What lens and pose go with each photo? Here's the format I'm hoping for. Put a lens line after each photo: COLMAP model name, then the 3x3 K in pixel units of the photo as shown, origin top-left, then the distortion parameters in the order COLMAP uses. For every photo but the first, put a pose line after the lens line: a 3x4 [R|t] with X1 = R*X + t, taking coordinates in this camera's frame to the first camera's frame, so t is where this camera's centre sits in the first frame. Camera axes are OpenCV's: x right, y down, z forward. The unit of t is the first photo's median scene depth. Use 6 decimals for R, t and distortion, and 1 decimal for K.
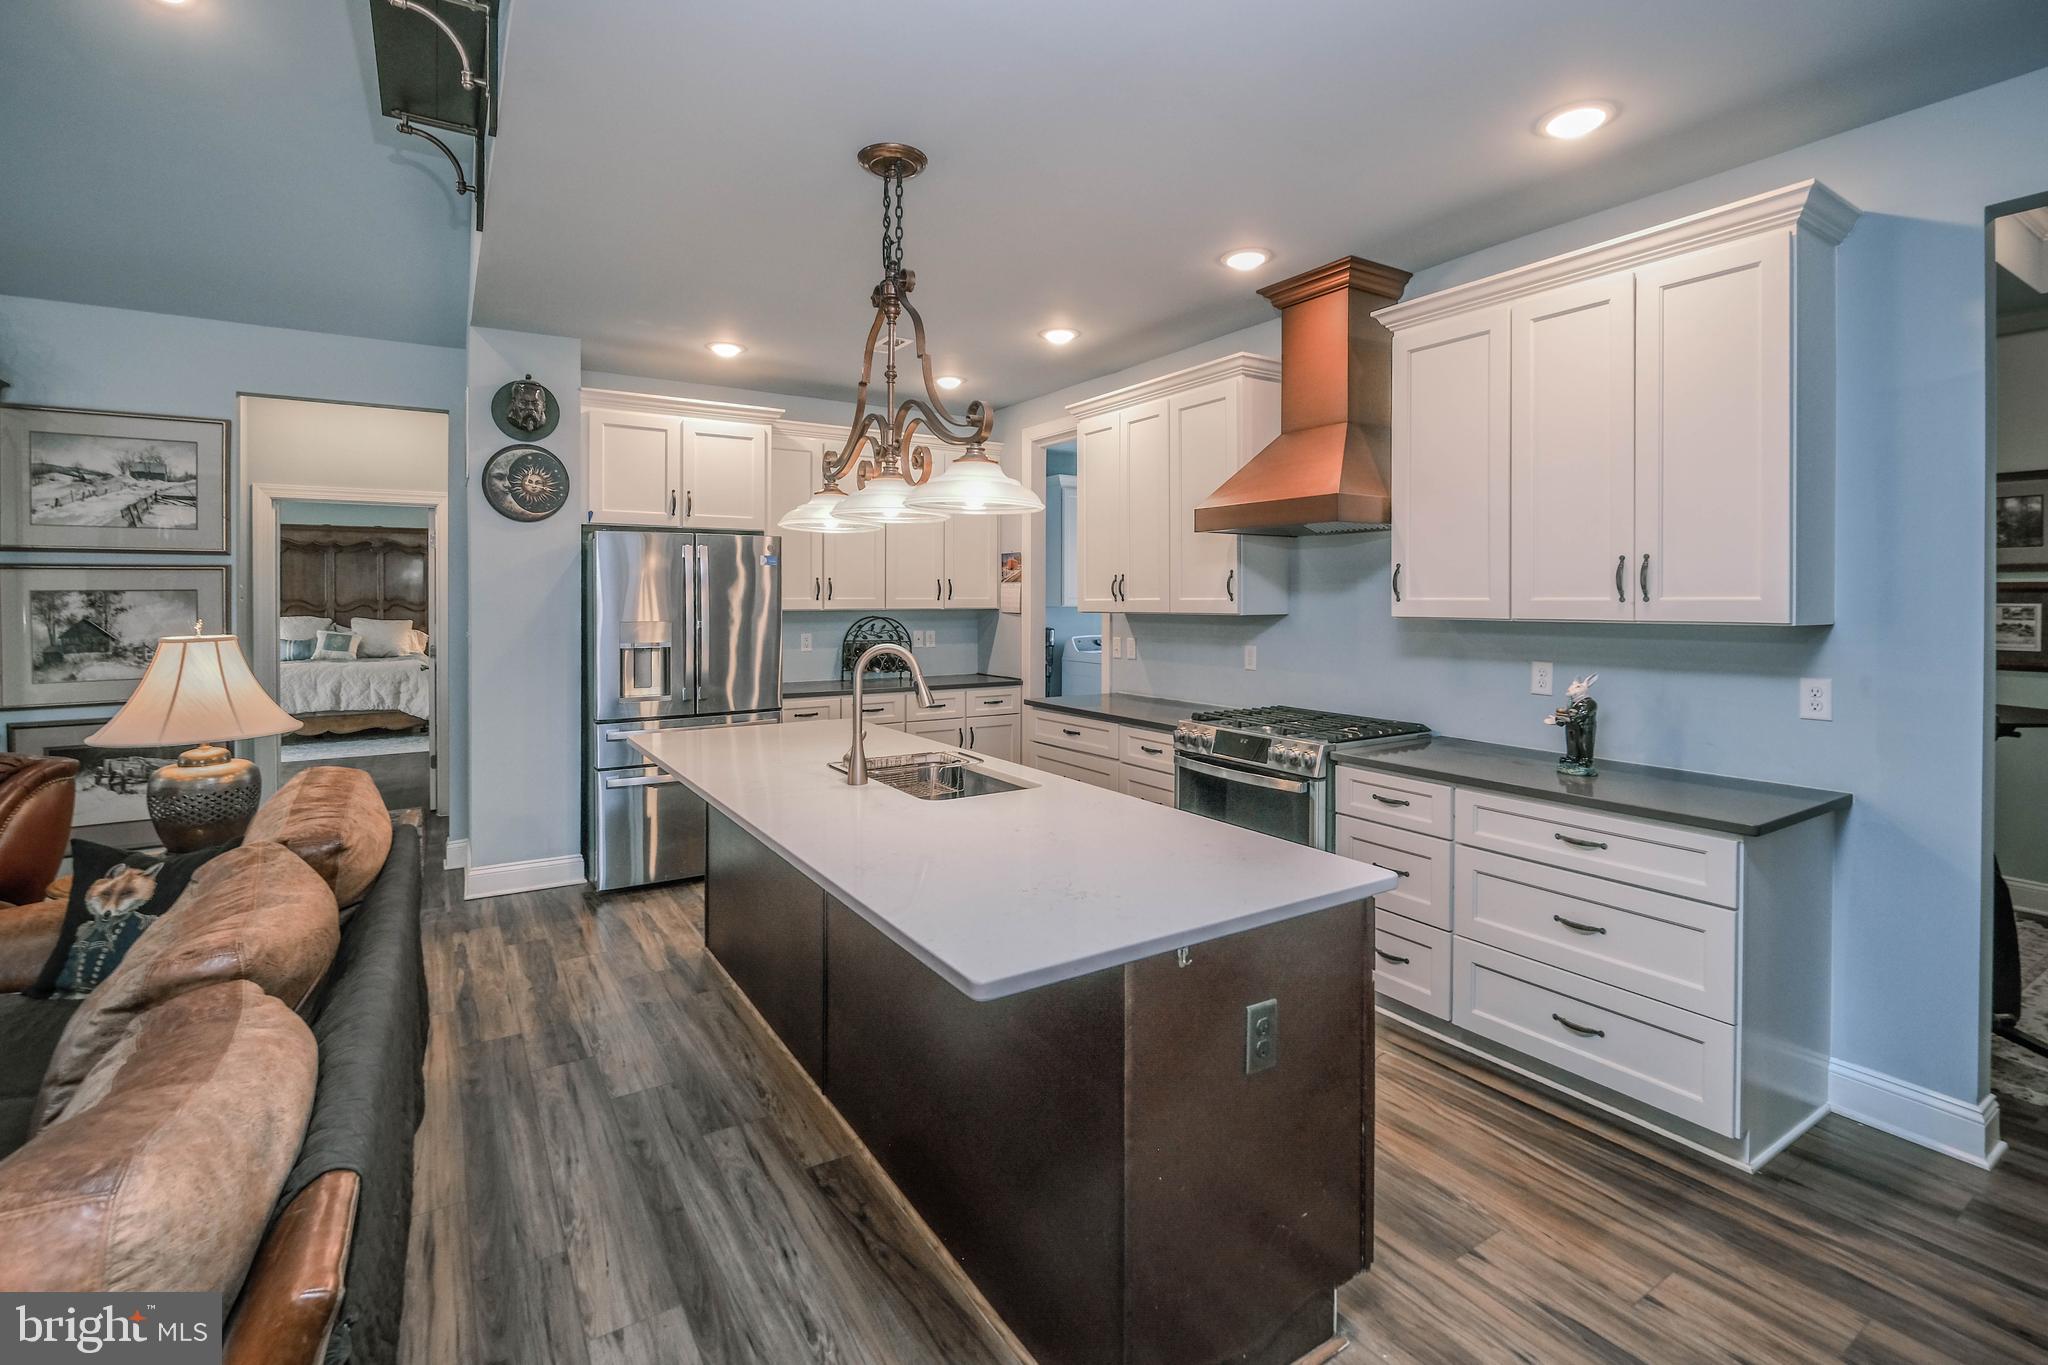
lens RADIAL K [[933.1, 0, 1020.0], [0, 933.1, 599.9], [0, 0, 1]] dist [-0.000376, -0.000512]
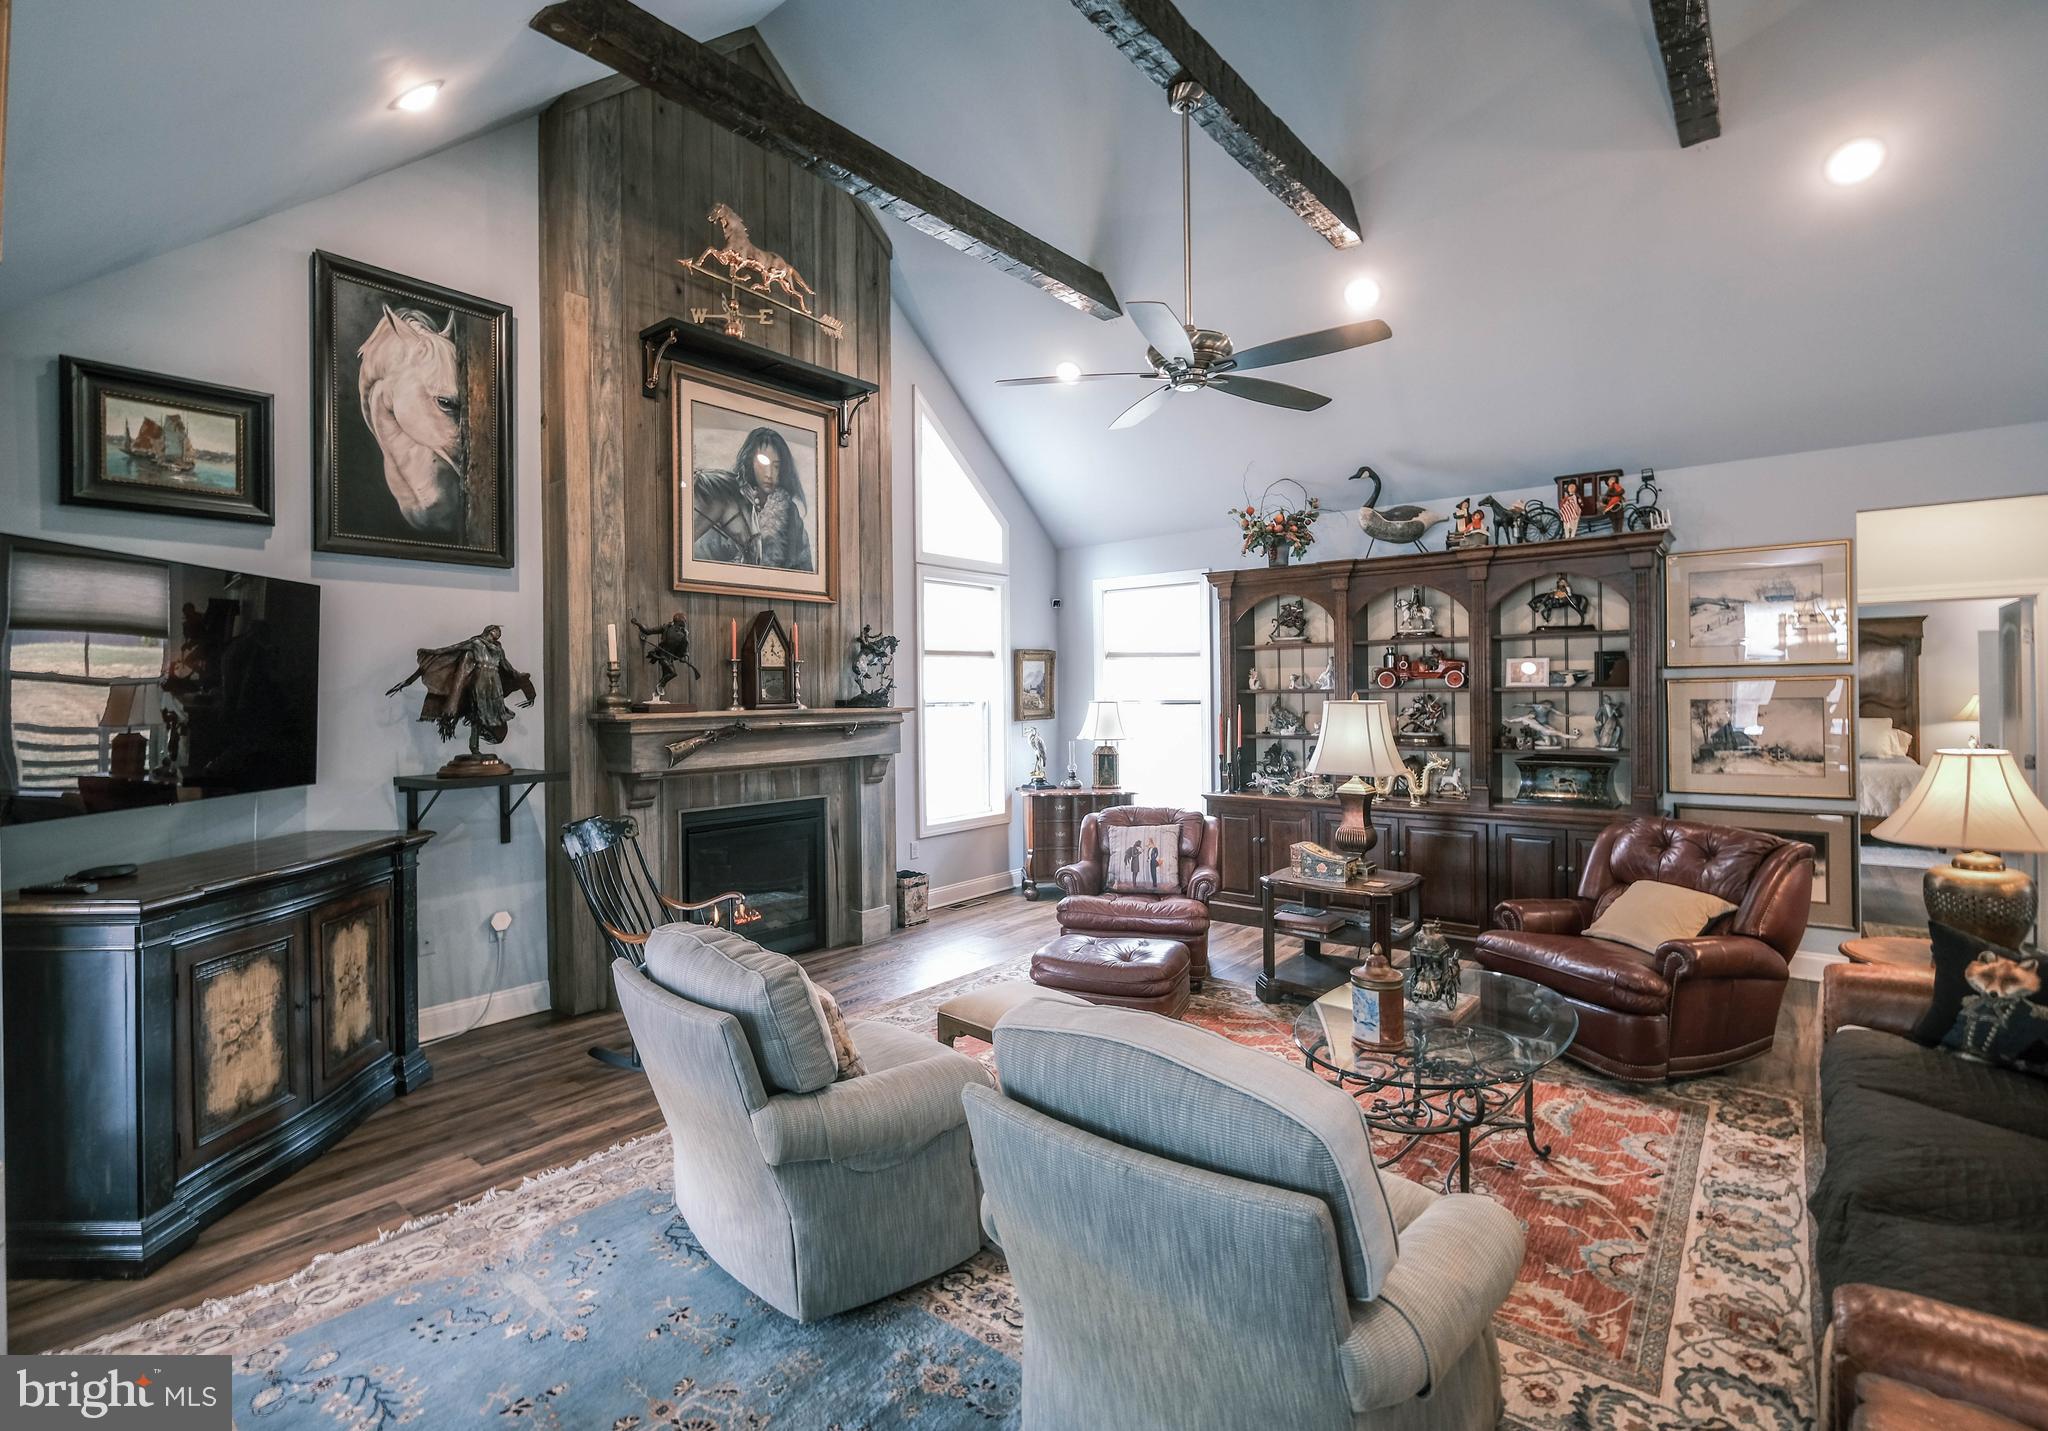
lens RADIAL K [[956.1, 0, 998.6], [0, 956.1, 695.6], [0, 0, 1]] dist [-0.003305, -0.000253]
pose [[0.307735, -0.000636, -0.951472, -0.116766], [0.007487, 0.999970, 0.001754, -0.023427], [0.951443, -0.007664, 0.307731, -0.274625]]
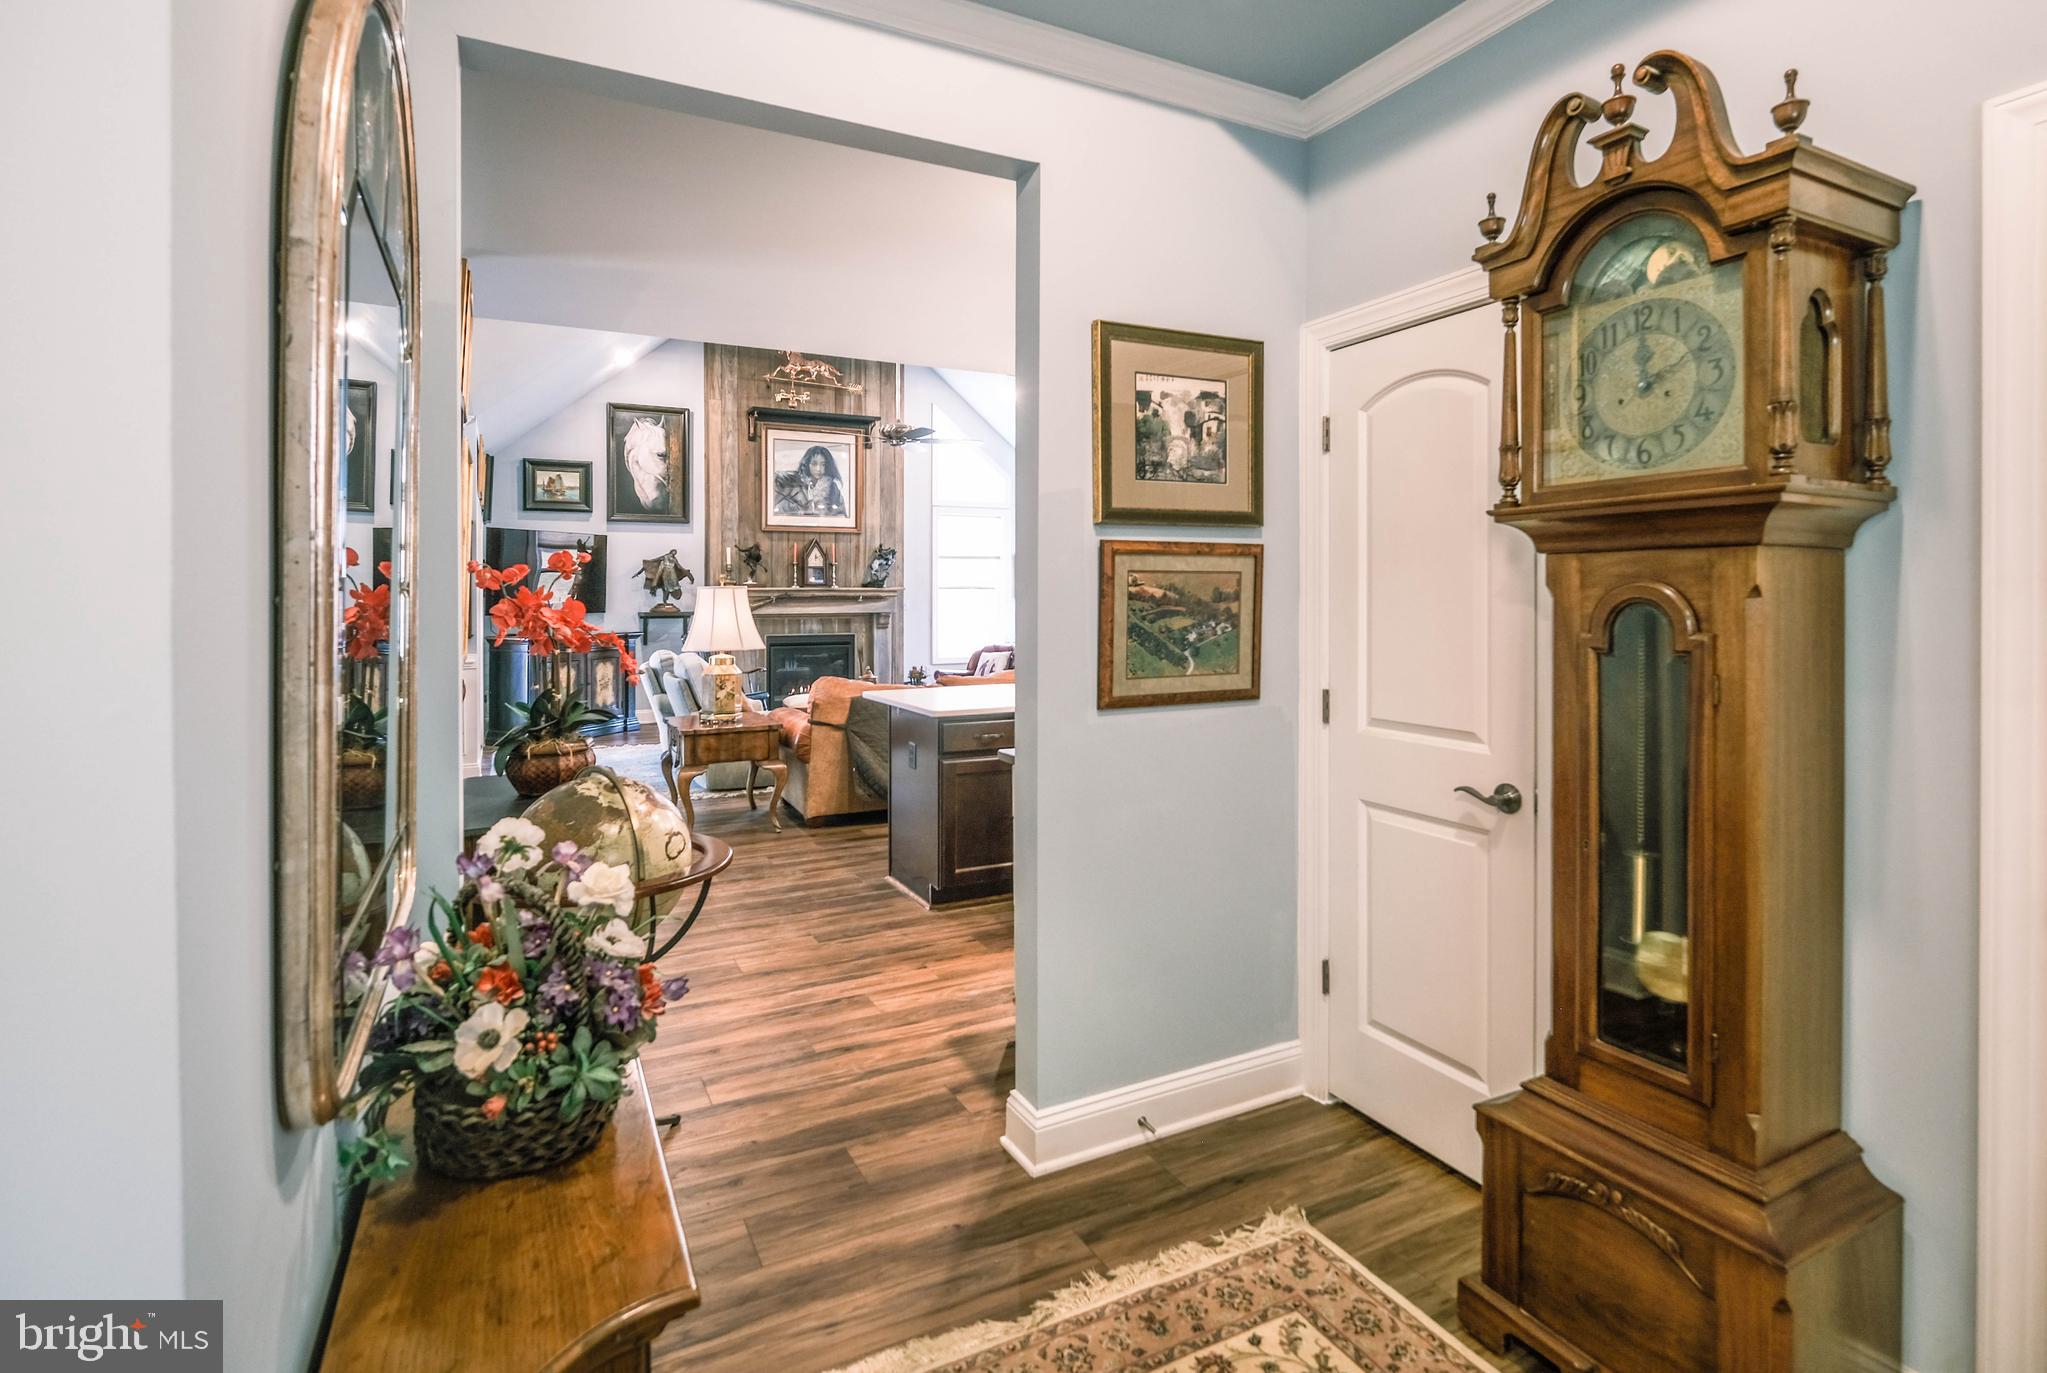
lens RADIAL K [[1001.7, 0, 1114.6], [0, 1001.7, 592.0], [0, 0, 1]] dist [-0.000715, -0.000121]
pose [[-0.036859, -0.001788, -0.999319, 1.192449], [0.002361, 0.999995, -0.001876, 0.013065], [0.999318, -0.002428, -0.036854, 0.703892]]
